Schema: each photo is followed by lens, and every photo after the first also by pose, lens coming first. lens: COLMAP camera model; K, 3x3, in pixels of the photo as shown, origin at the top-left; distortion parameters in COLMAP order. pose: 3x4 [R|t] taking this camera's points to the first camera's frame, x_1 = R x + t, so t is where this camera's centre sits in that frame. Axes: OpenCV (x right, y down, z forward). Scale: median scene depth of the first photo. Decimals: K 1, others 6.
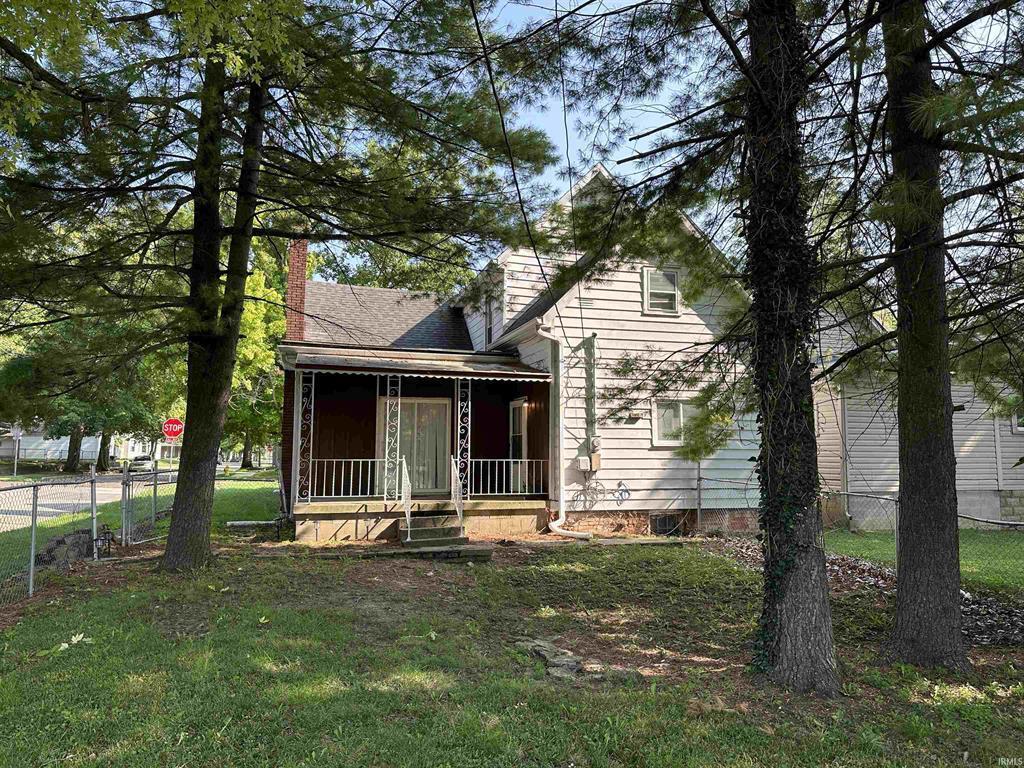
lens RADIAL K [[697.6, 0, 507.4], [0, 697.6, 376.6], [0, 0, 1]] dist [0.084562, -0.000847]
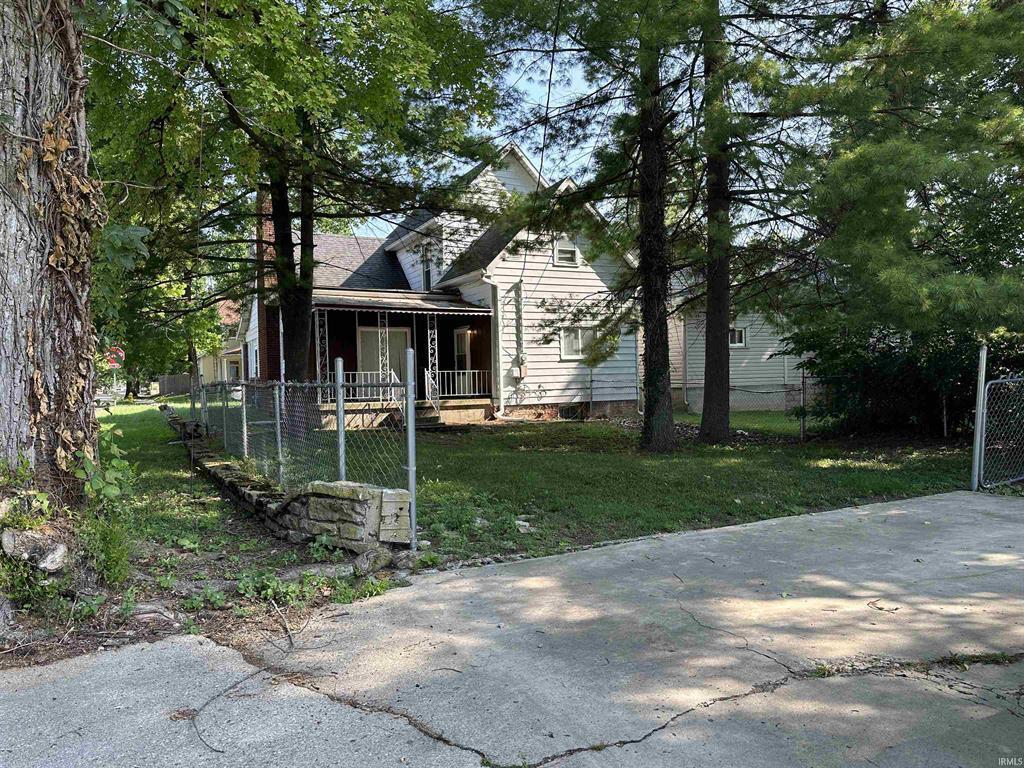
lens RADIAL K [[697.6, 0, 507.4], [0, 697.6, 376.6], [0, 0, 1]] dist [0.084562, -0.000847]
pose [[0.982248, -0.023541, 0.186104, -0.173779], [0.003925, 0.994456, 0.105079, -0.017109], [-0.187546, -0.102483, 0.976895, -0.391807]]
